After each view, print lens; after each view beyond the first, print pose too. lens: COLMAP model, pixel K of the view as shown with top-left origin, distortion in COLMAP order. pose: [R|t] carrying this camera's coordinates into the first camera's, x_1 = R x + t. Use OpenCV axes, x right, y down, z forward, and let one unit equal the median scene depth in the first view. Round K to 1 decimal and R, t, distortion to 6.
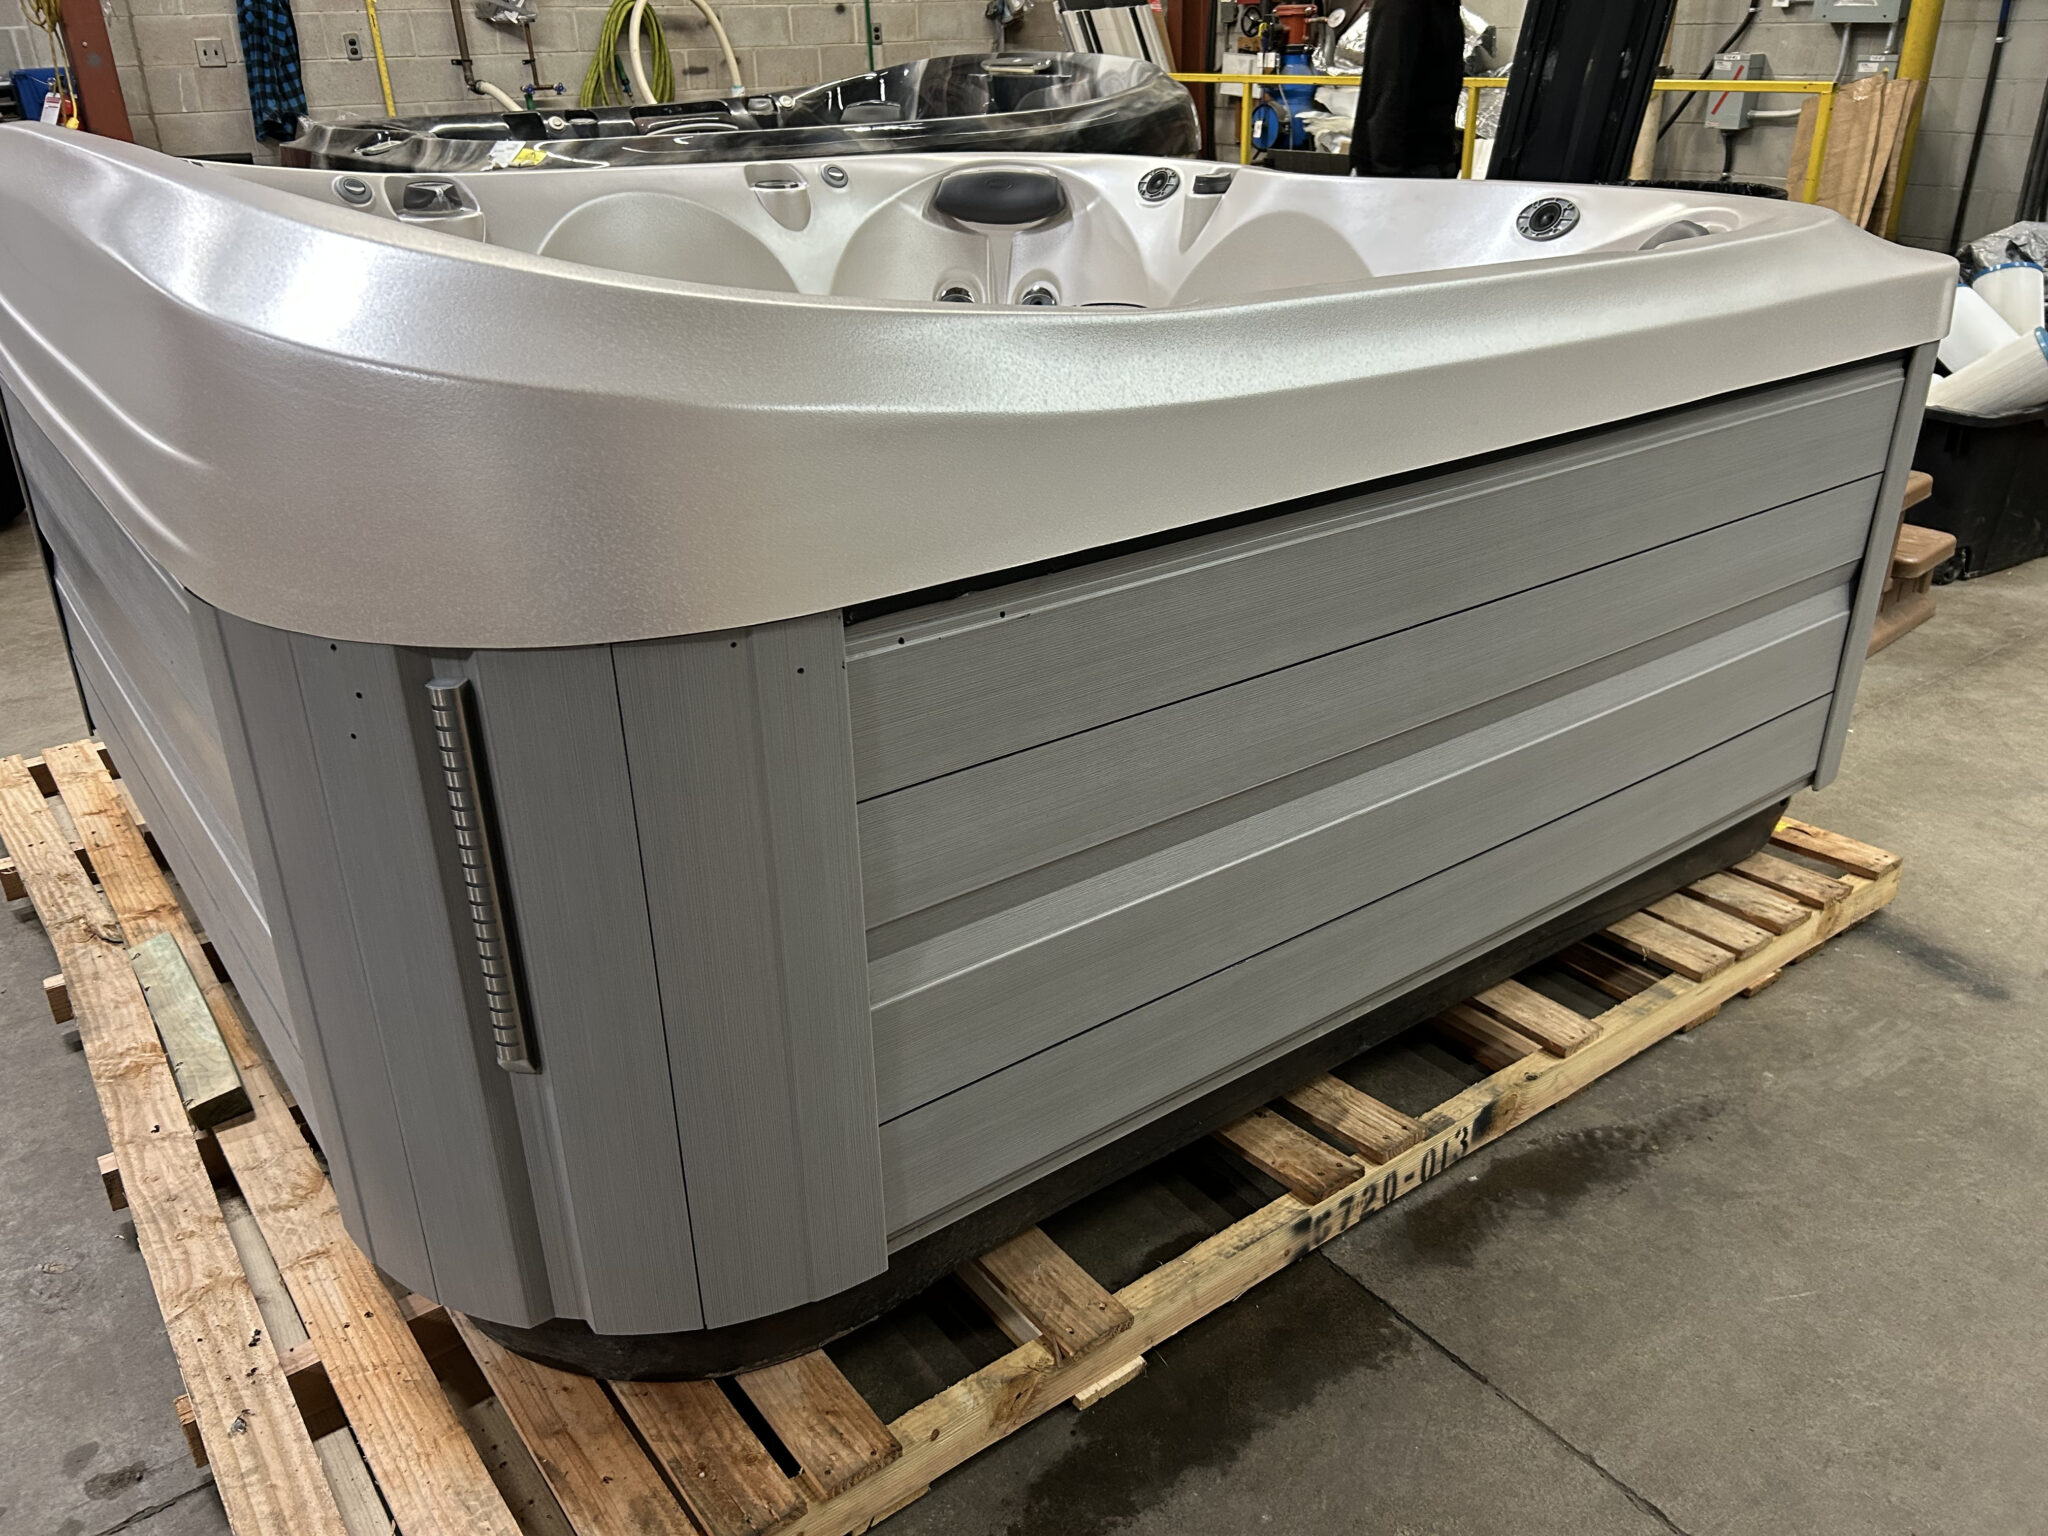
lens RADIAL K [[1572.2, 0, 1024.0], [0, 1572.2, 768.0], [0, 0, 1]] dist [0.079589, -0.092509]
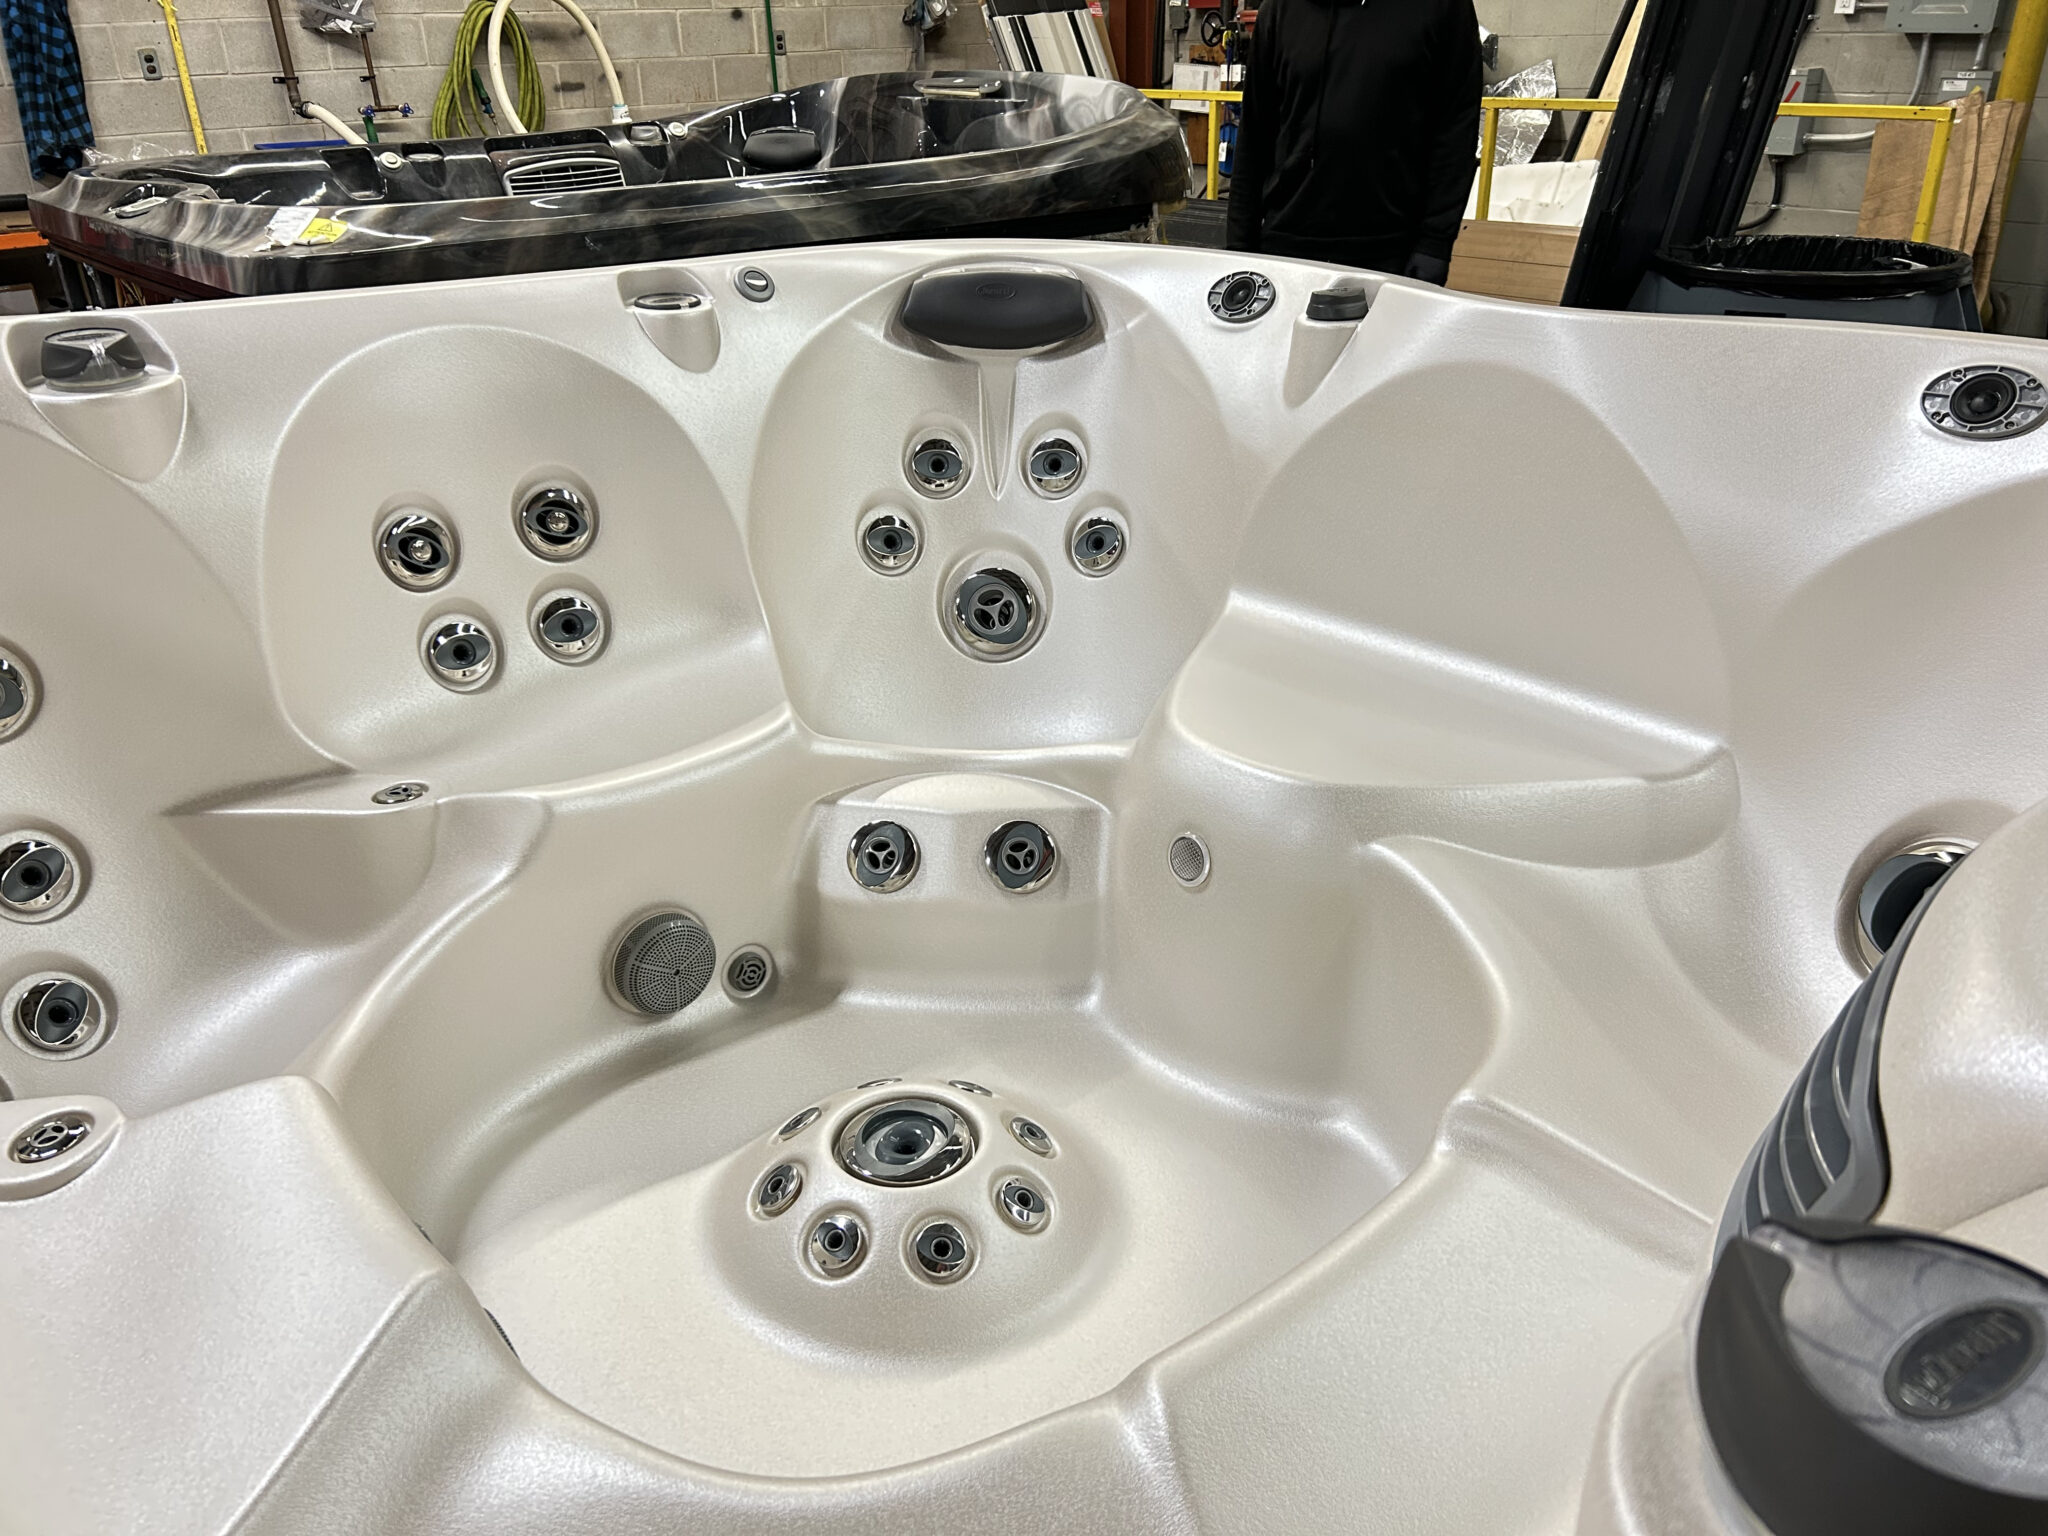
lens RADIAL K [[1572.2, 0, 1024.0], [0, 1572.2, 768.0], [0, 0, 1]] dist [0.079589, -0.092509]
pose [[0.998104, -0.028321, 0.054646, -0.023682], [0.028221, 0.999598, 0.002604, -0.082728], [-0.054698, -0.001057, 0.998502, 0.160402]]
